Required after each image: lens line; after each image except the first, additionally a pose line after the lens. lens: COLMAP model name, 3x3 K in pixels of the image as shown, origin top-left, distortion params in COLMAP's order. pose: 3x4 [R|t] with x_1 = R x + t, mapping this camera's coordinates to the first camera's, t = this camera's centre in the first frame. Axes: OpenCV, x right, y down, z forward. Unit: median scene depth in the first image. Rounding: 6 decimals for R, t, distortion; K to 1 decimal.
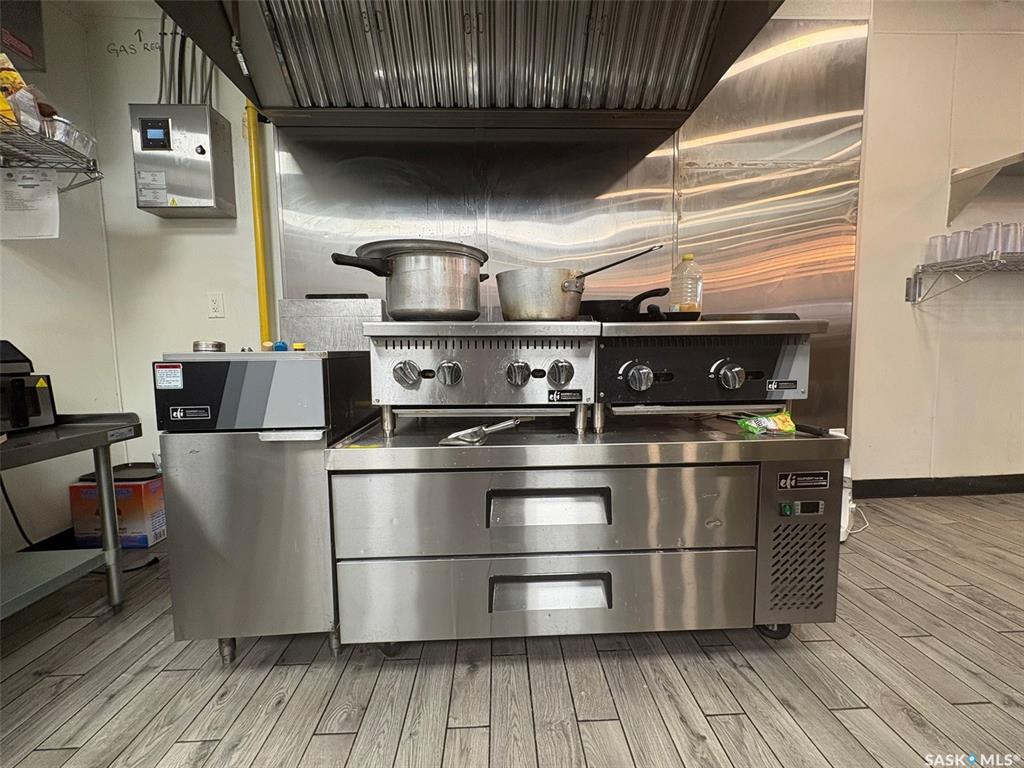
lens RADIAL K [[409.1, 0, 511.3], [0, 409.1, 381.3], [0, 0, 1]] dist [0.001042, 0.000475]
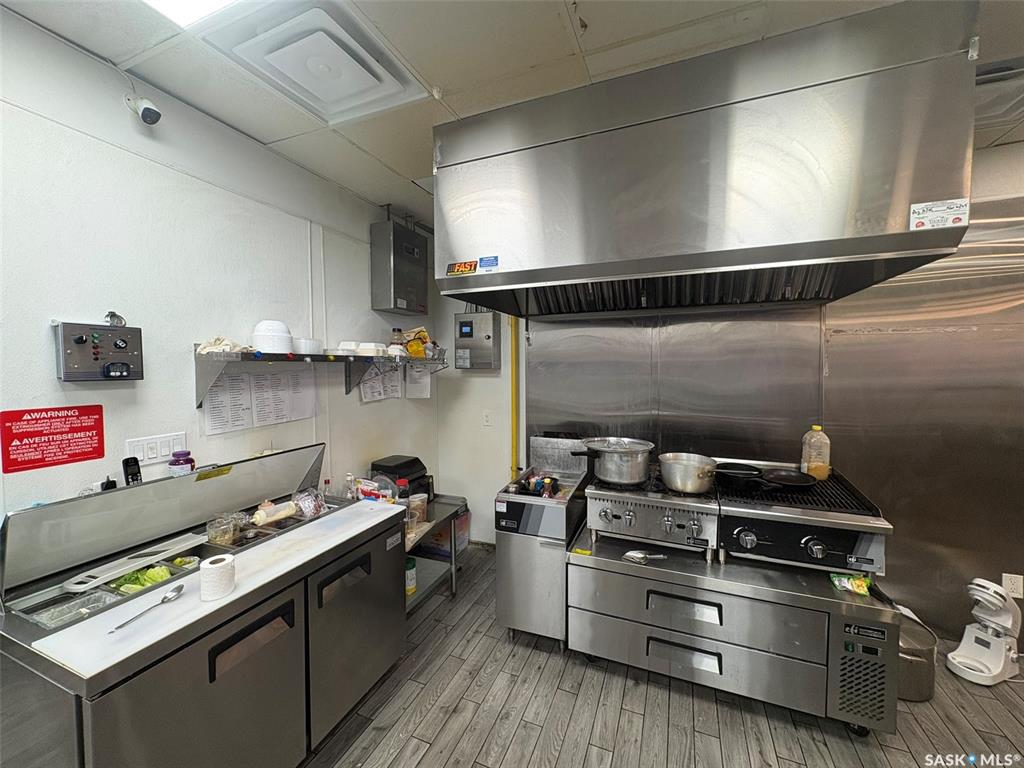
lens RADIAL K [[409.1, 0, 510.0], [0, 409.1, 383.3], [0, 0, 1]] dist [0.001042, 0.000475]
pose [[0.907859, 0.029584, -0.418231, 0.115767], [-0.039448, 0.999110, -0.014956, -0.573665], [0.417416, 0.030076, 0.908218, -0.915012]]
